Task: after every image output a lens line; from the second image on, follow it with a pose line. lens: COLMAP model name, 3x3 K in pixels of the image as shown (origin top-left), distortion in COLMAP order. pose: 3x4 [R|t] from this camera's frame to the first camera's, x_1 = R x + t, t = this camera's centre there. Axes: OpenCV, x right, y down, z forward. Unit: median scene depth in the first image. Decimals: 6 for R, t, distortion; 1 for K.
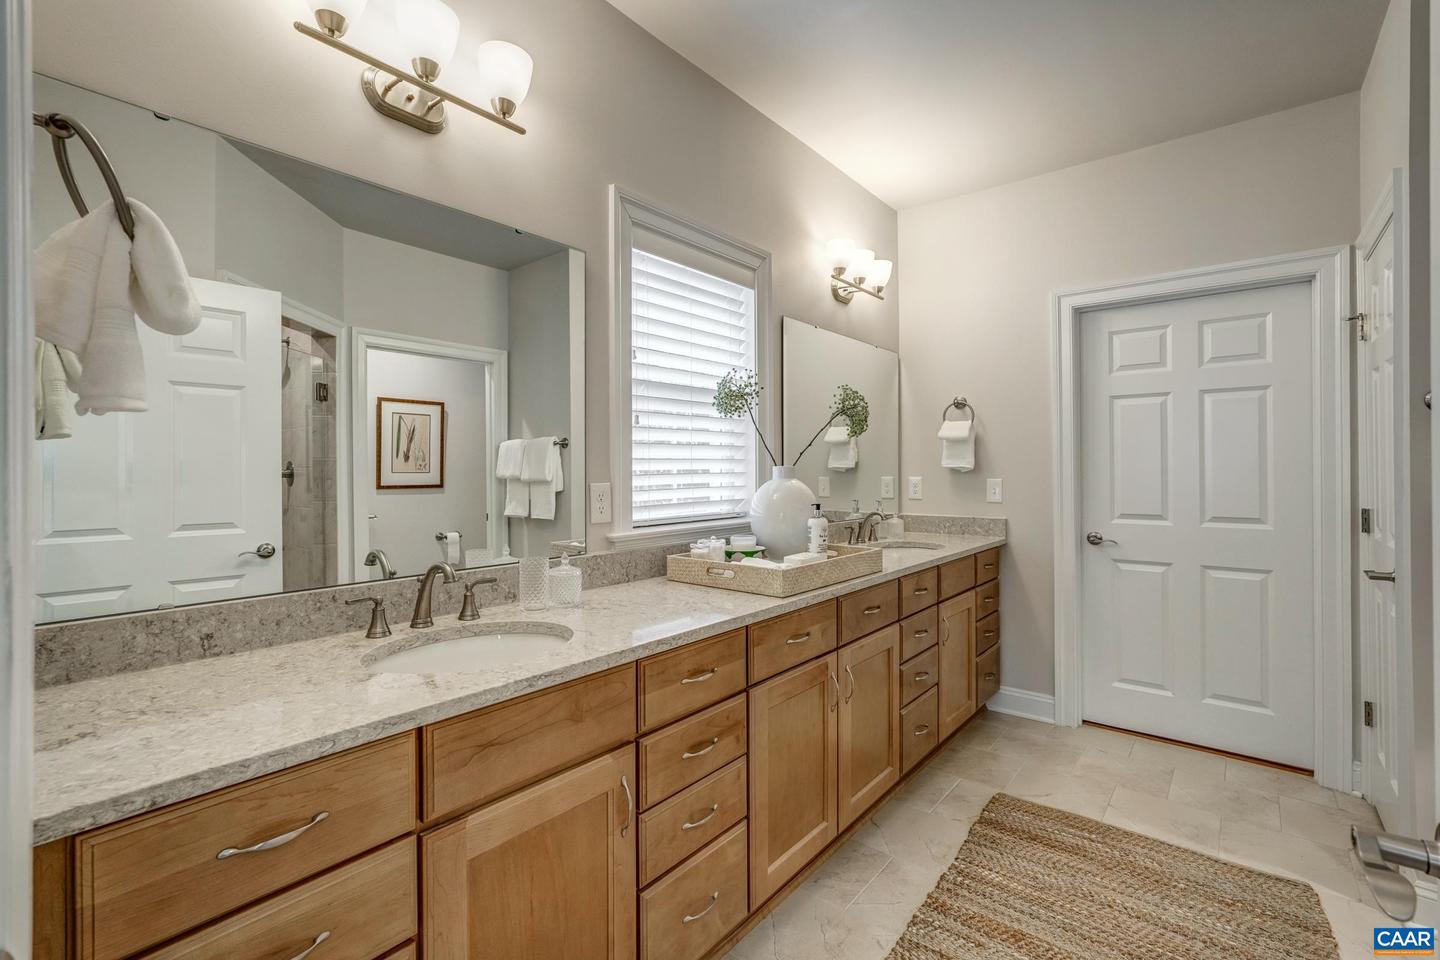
lens RADIAL K [[638.5, 0, 717.7], [0, 638.5, 470.6], [0, 0, 1]] dist [-0.012594, 0.006453]
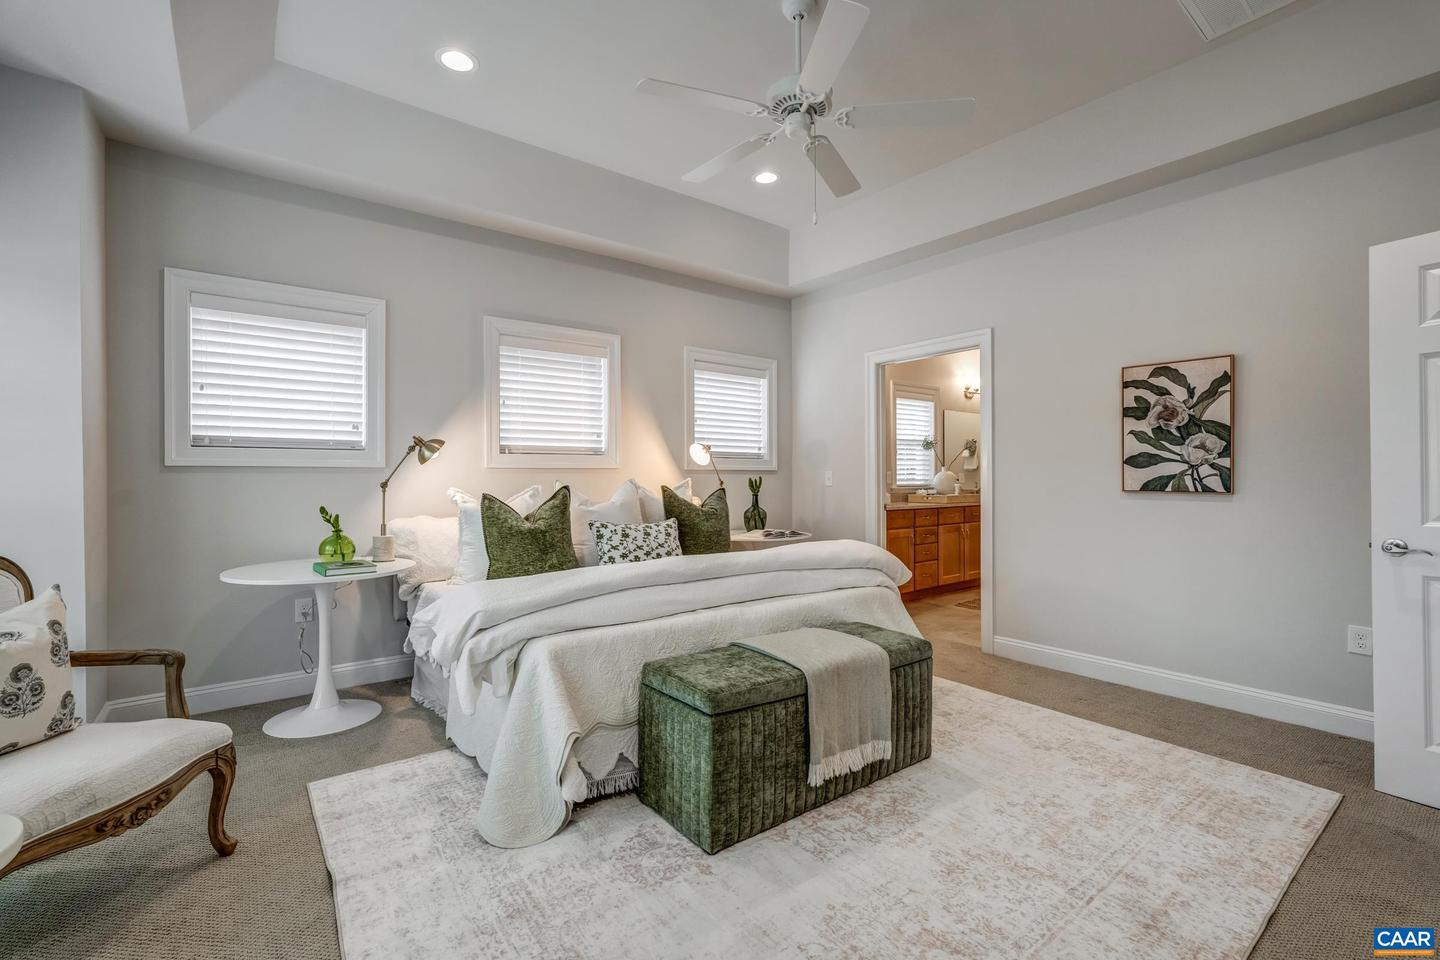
lens RADIAL K [[638.5, 0, 719.4], [0, 638.5, 475.4], [0, 0, 1]] dist [-0.012594, 0.006453]
pose [[0.979480, 0.001566, -0.201537, -0.327370], [-0.002158, 0.999994, -0.002716, 0.043378], [0.201532, 0.003095, 0.979477, -2.093607]]
